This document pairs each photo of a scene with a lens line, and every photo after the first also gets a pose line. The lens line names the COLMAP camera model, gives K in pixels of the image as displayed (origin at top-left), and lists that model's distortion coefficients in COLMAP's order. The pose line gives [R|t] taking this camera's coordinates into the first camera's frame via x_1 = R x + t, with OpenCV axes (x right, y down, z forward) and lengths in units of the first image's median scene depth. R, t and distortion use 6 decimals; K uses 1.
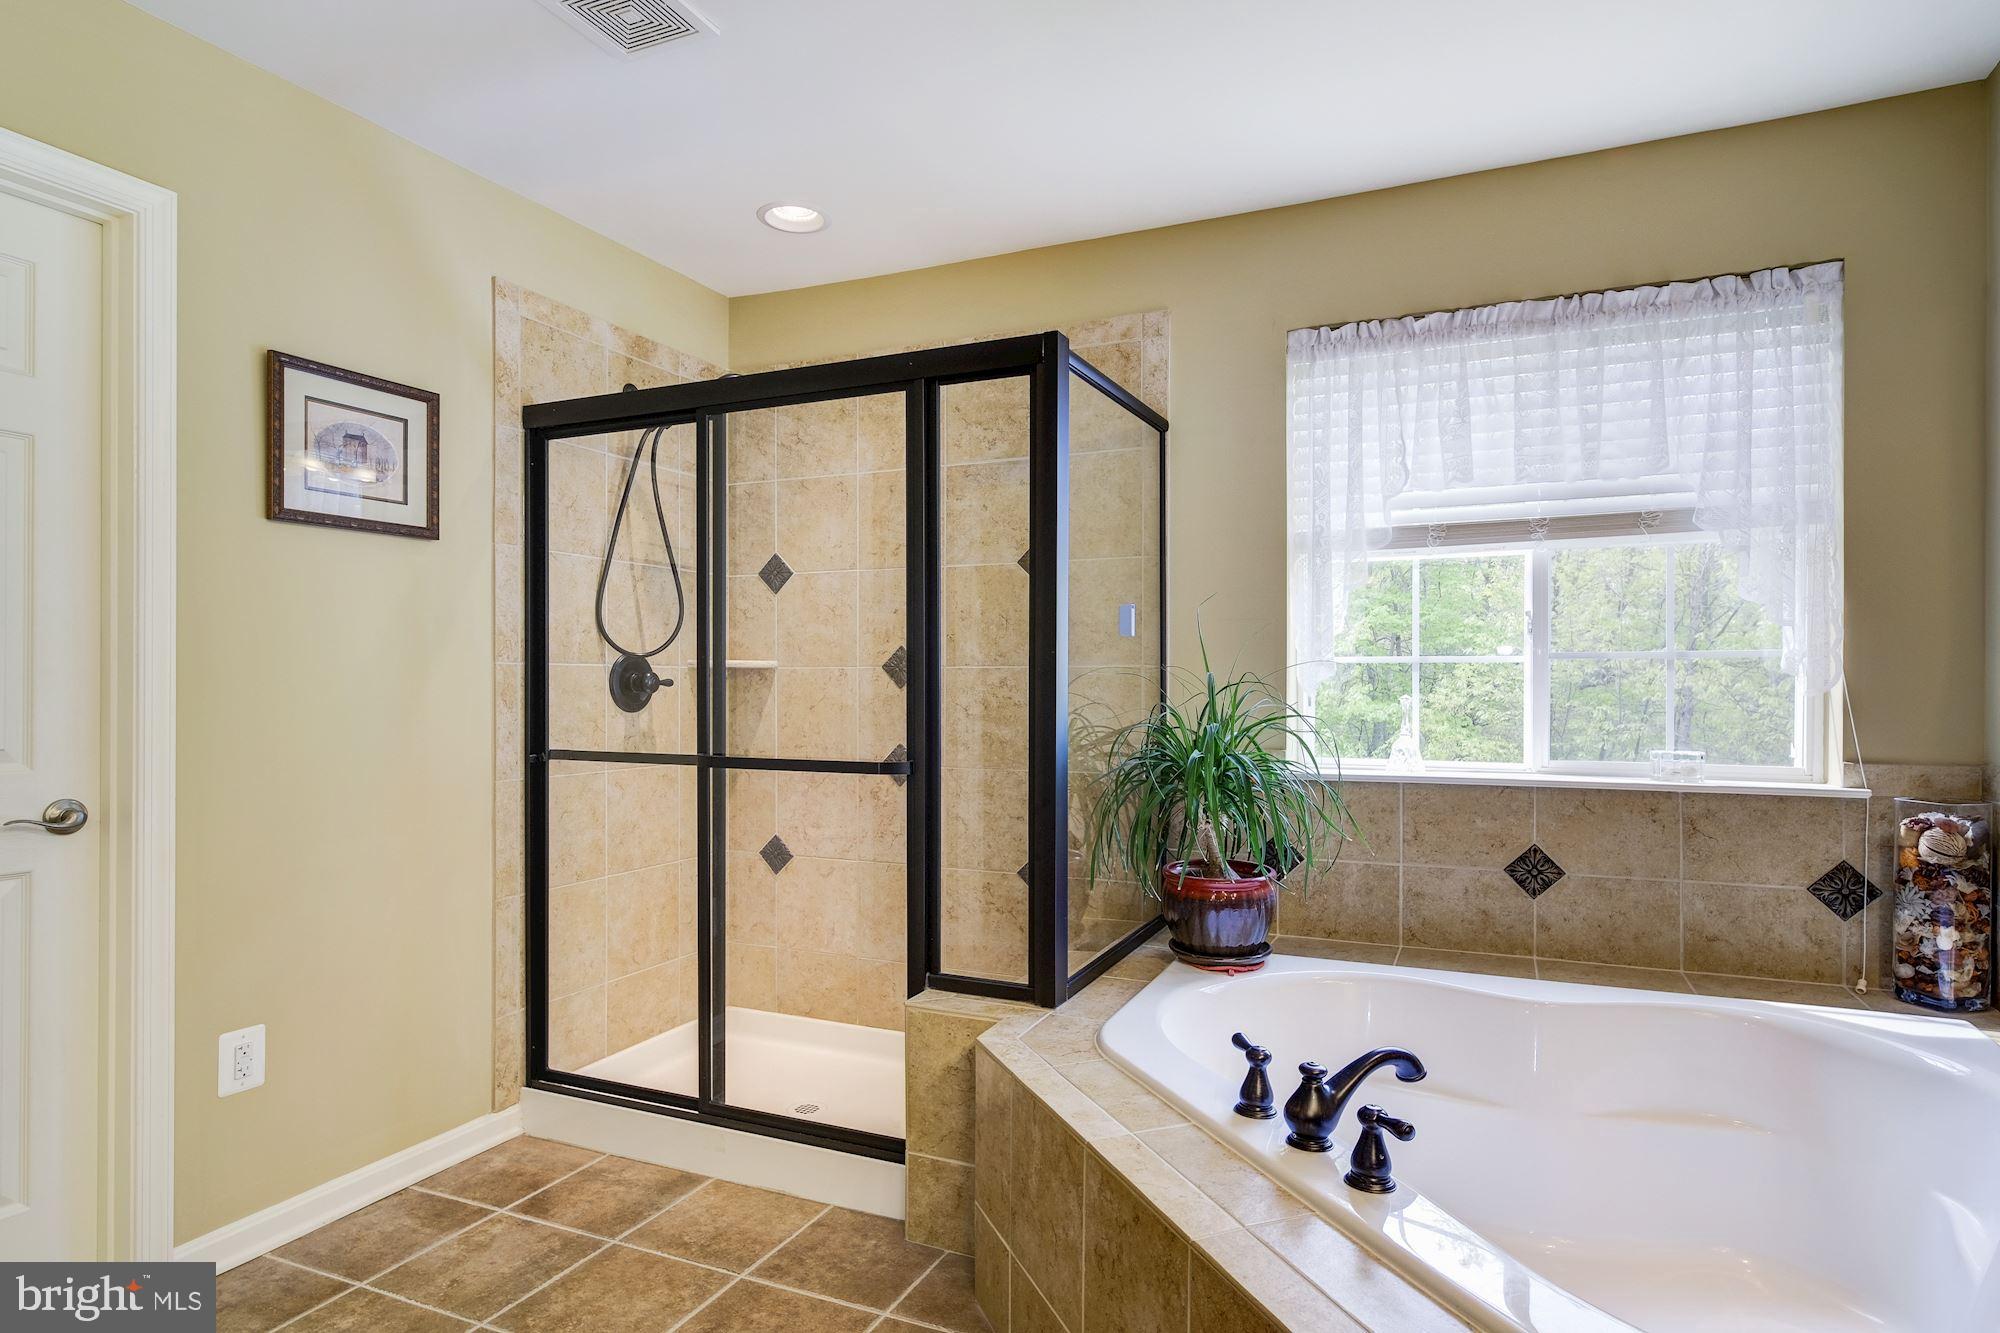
lens RADIAL K [[1071.9, 0, 1006.2], [0, 1071.9, 685.4], [0, 0, 1]] dist [0.001139, 0.001454]
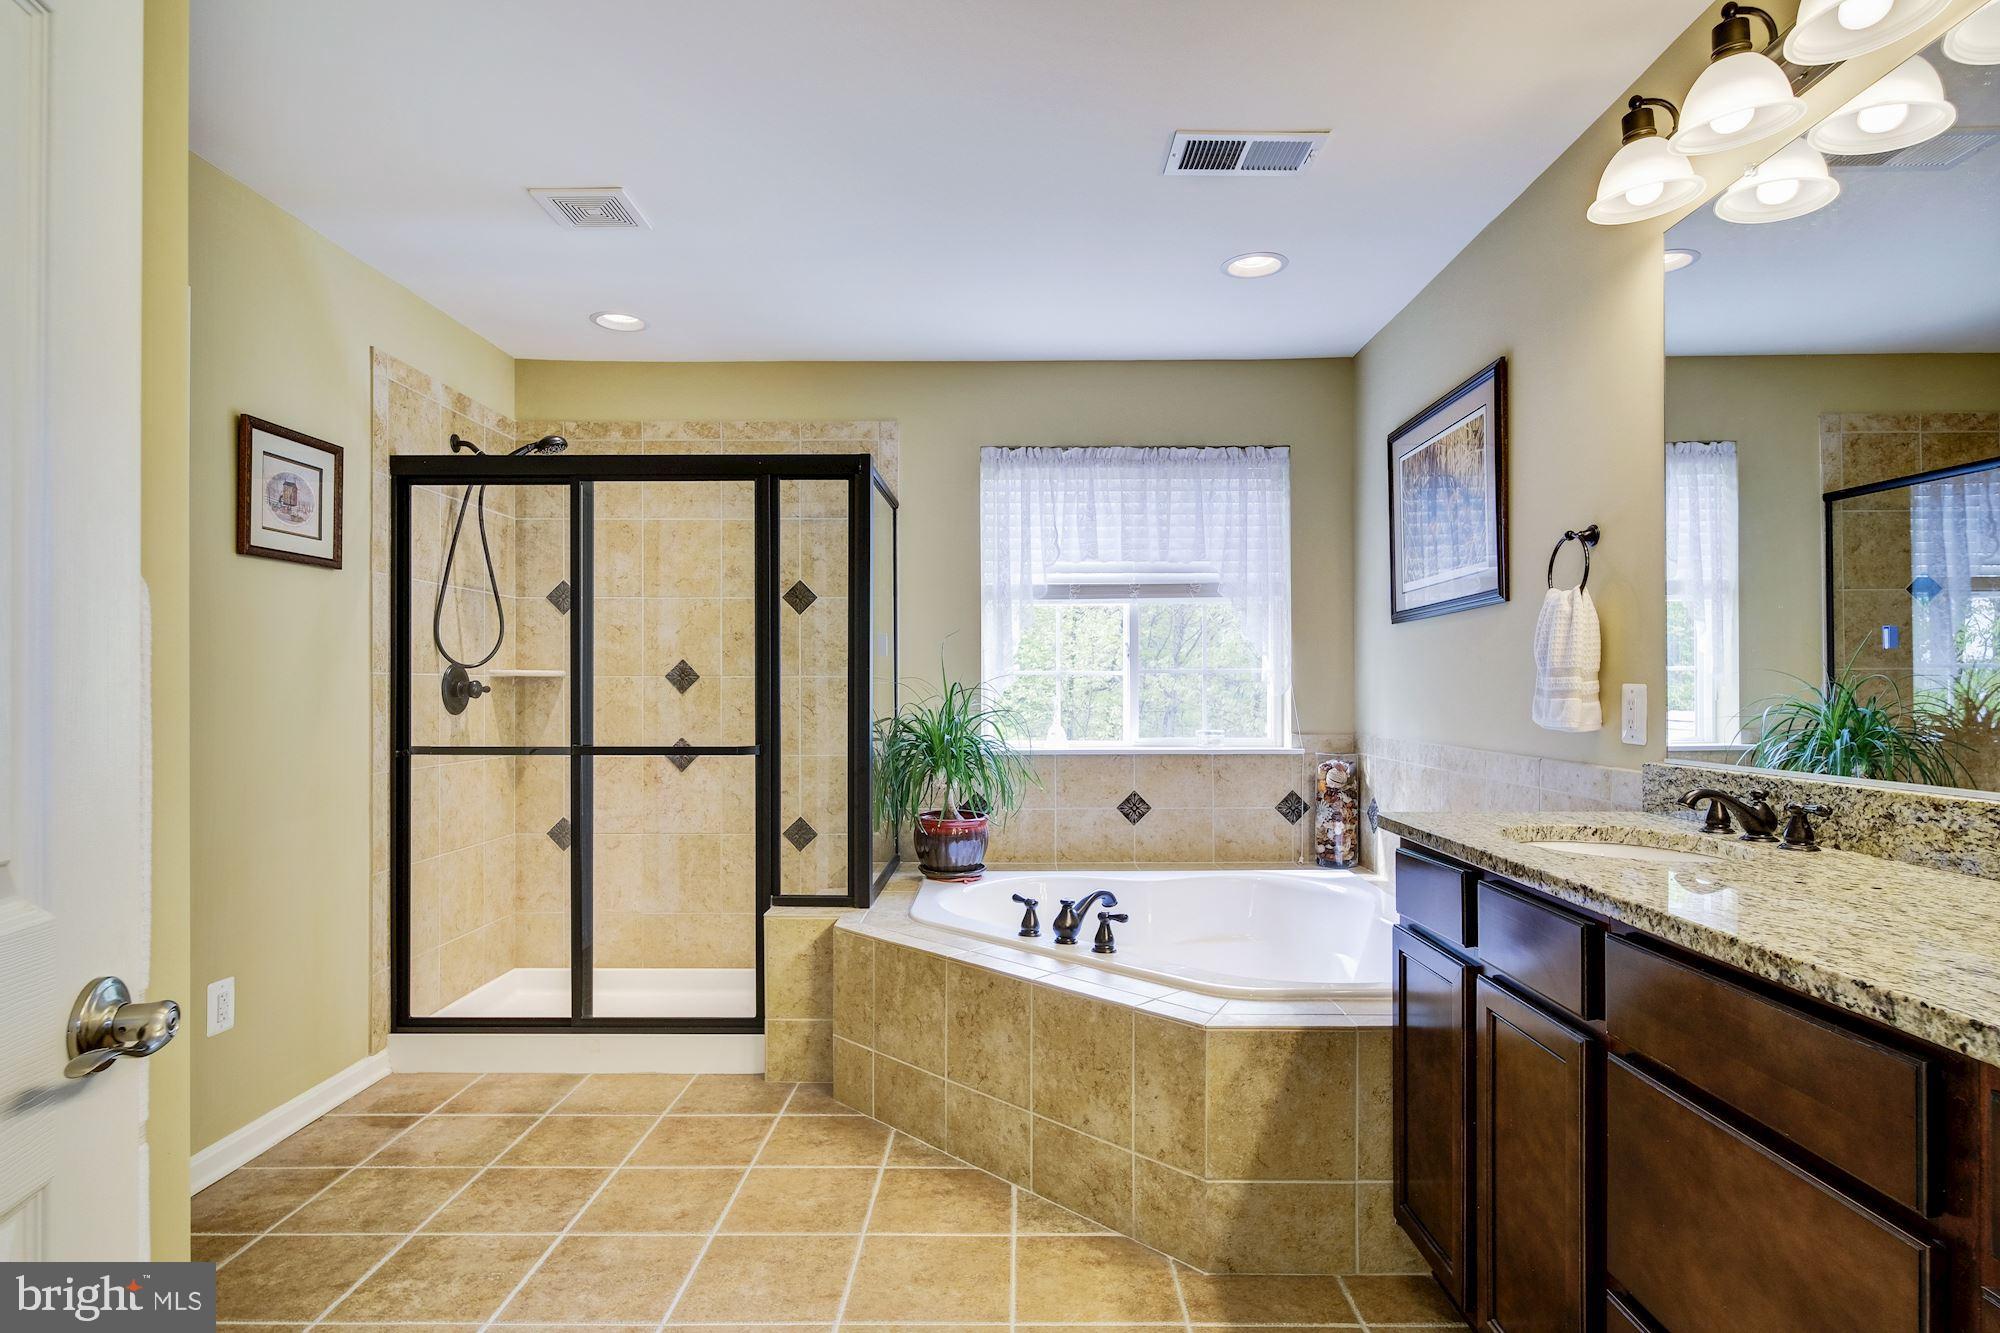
lens RADIAL K [[1071.9, 0, 1006.2], [0, 1071.9, 685.4], [0, 0, 1]] dist [0.001139, 0.001454]
pose [[0.912193, -0.000628, 0.409761, -0.339171], [0.002808, 0.999985, -0.004718, -0.000056], [-0.409752, 0.005454, 0.912181, -0.378728]]
